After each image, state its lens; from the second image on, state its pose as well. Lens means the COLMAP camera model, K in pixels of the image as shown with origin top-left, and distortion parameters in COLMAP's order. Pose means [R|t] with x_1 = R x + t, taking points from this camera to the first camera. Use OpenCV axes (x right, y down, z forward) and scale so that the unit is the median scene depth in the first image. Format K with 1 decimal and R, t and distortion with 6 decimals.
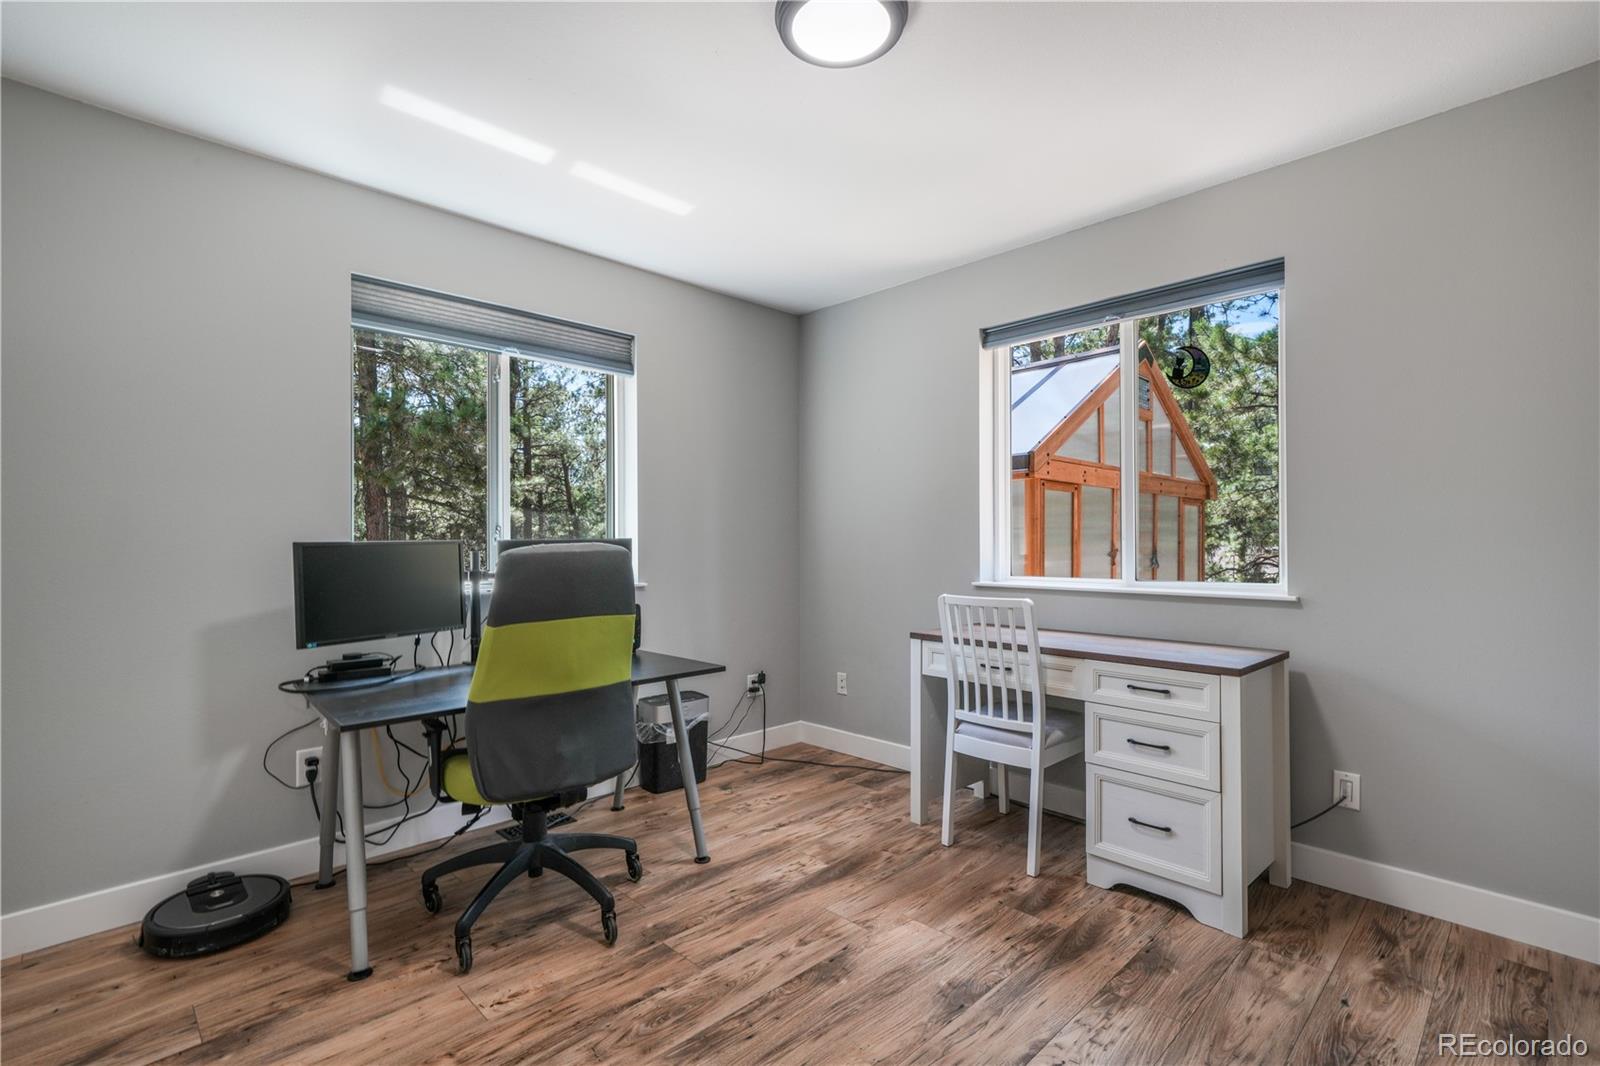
lens RADIAL K [[731.7, 0, 799.2], [0, 731.7, 541.1], [0, 0, 1]] dist [0.004489, 0.000848]
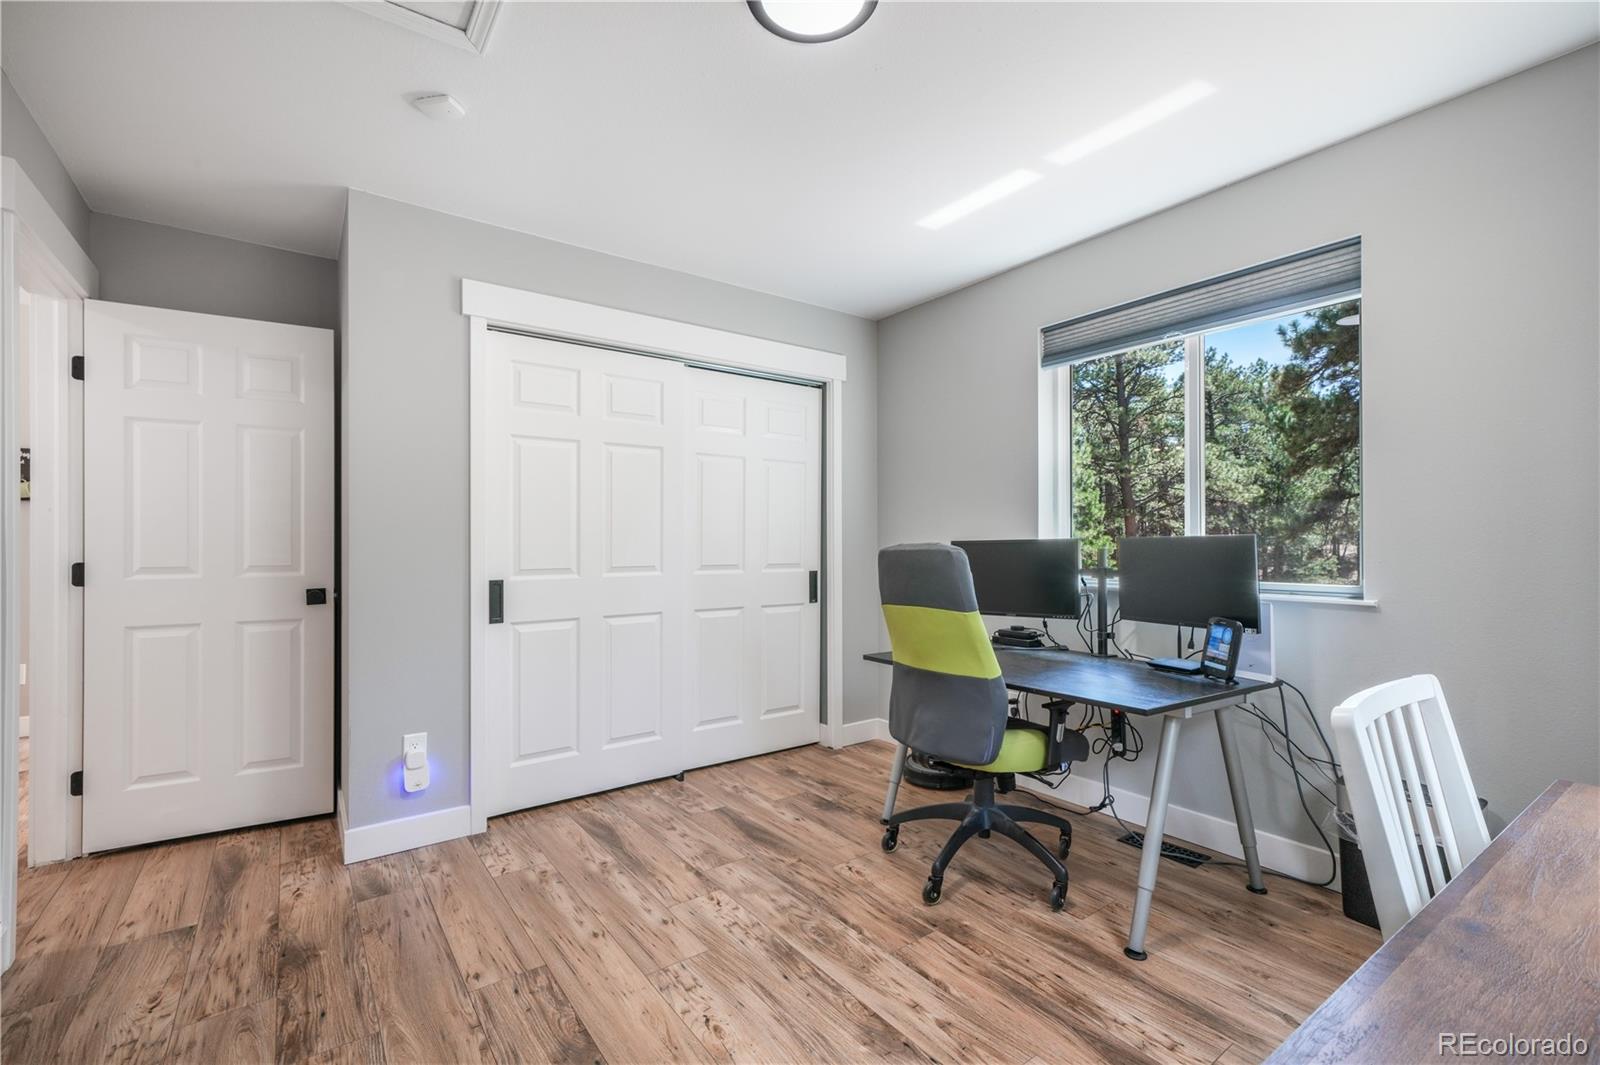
lens RADIAL K [[693.3, 0, 792.2], [0, 693.3, 537.1], [0, 0, 1]] dist [0.003768, 0.000252]
pose [[-0.144508, -0.001139, -0.989503, 0.799222], [0.007730, 0.999968, -0.002280, -0.005693], [0.989473, -0.007978, -0.144495, 0.933403]]
